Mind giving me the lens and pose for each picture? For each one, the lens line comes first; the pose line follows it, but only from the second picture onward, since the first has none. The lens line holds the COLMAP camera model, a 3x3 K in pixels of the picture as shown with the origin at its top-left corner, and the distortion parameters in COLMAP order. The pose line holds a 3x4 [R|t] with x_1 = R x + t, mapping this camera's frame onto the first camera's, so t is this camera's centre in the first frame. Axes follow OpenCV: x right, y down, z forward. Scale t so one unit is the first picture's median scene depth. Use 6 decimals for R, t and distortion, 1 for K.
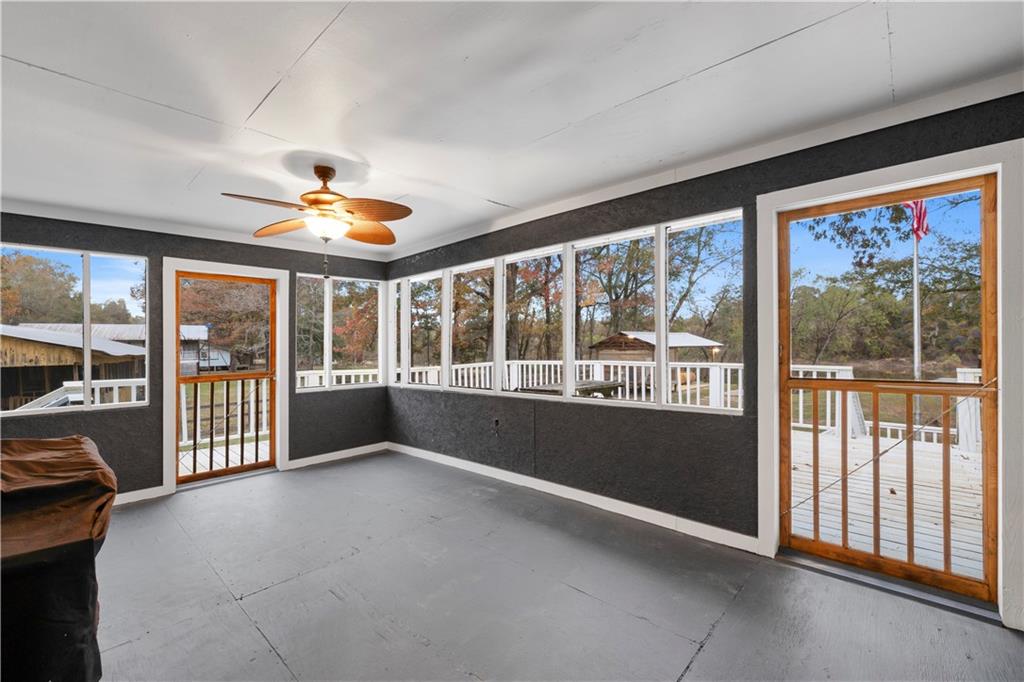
lens RADIAL K [[437.3, 0, 509.0], [0, 437.3, 343.4], [0, 0, 1]] dist [0.000869, -0.000128]
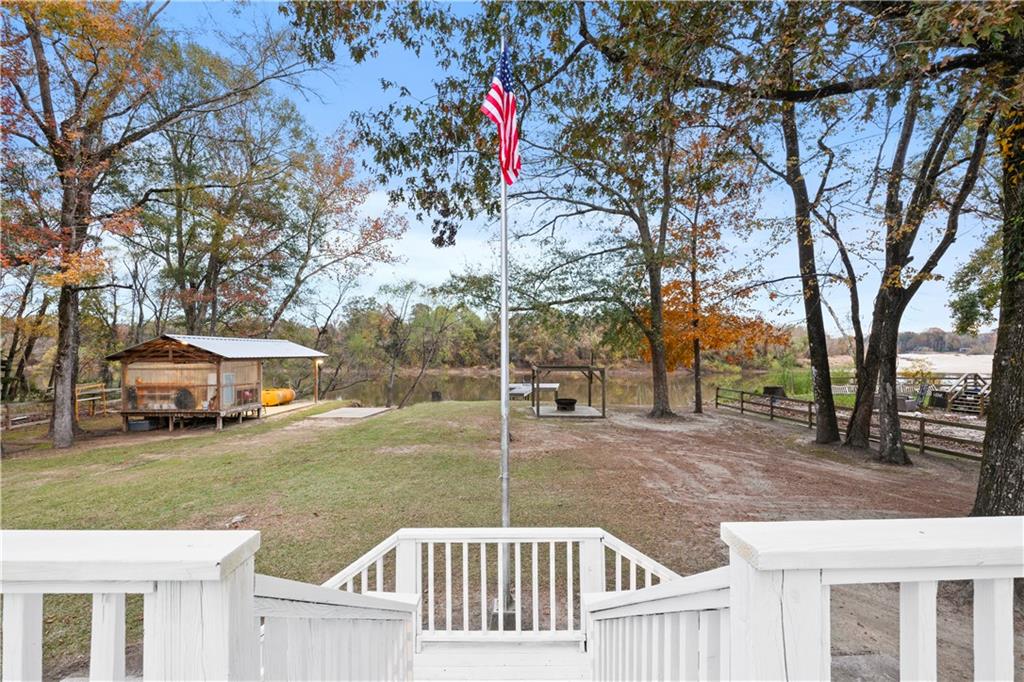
lens RADIAL K [[437.3, 0, 510.1], [0, 437.3, 351.2], [0, 0, 1]] dist [0.000869, -0.000128]
pose [[0.703114, 0.011334, 0.710987, 0.161217], [-0.008510, 0.999935, -0.007524, -0.001266], [-0.711026, -0.000760, 0.703165, 0.180137]]
